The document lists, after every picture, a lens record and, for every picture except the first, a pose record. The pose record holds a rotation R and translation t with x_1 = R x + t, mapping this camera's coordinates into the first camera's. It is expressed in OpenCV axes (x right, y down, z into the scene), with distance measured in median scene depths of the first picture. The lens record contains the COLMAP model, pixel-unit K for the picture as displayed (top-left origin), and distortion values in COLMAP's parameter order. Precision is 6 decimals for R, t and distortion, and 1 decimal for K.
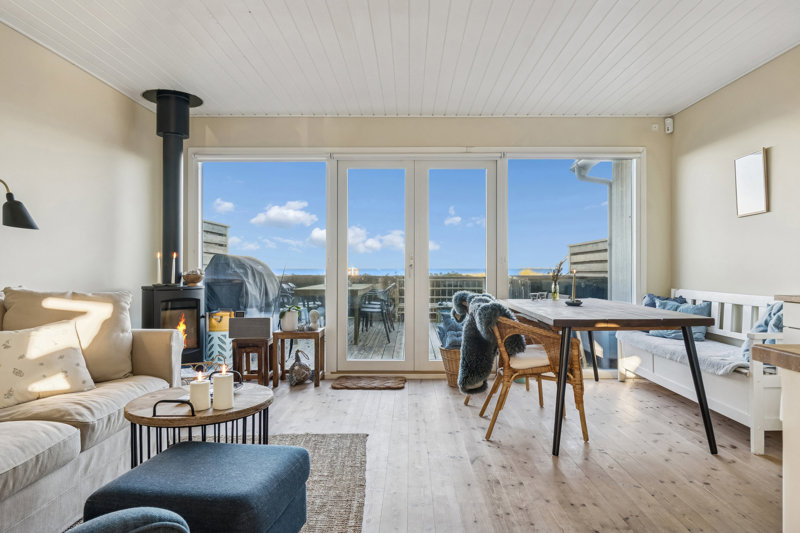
lens RADIAL K [[493.1, 0, 400.0], [0, 493.1, 266.5], [0, 0, 1]] dist [-0.001169, 0.000272]
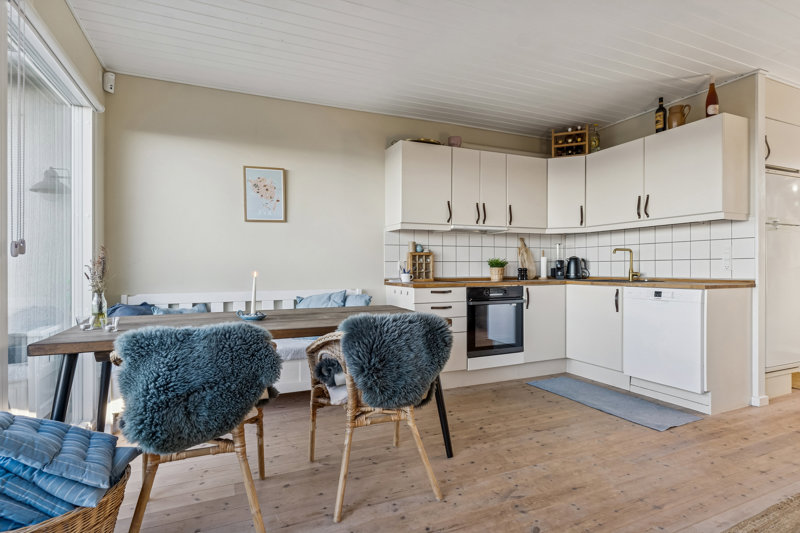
lens RADIAL K [[426.1, 0, 400.0], [0, 426.1, 266.5], [0, 0, 1]] dist [-0.000273, -0.000085]
pose [[-0.423987, 0.003971, 0.905660, -0.257666], [0.004347, 0.999988, -0.002349, 0.003479], [-0.905658, 0.002941, -0.423999, 0.904322]]
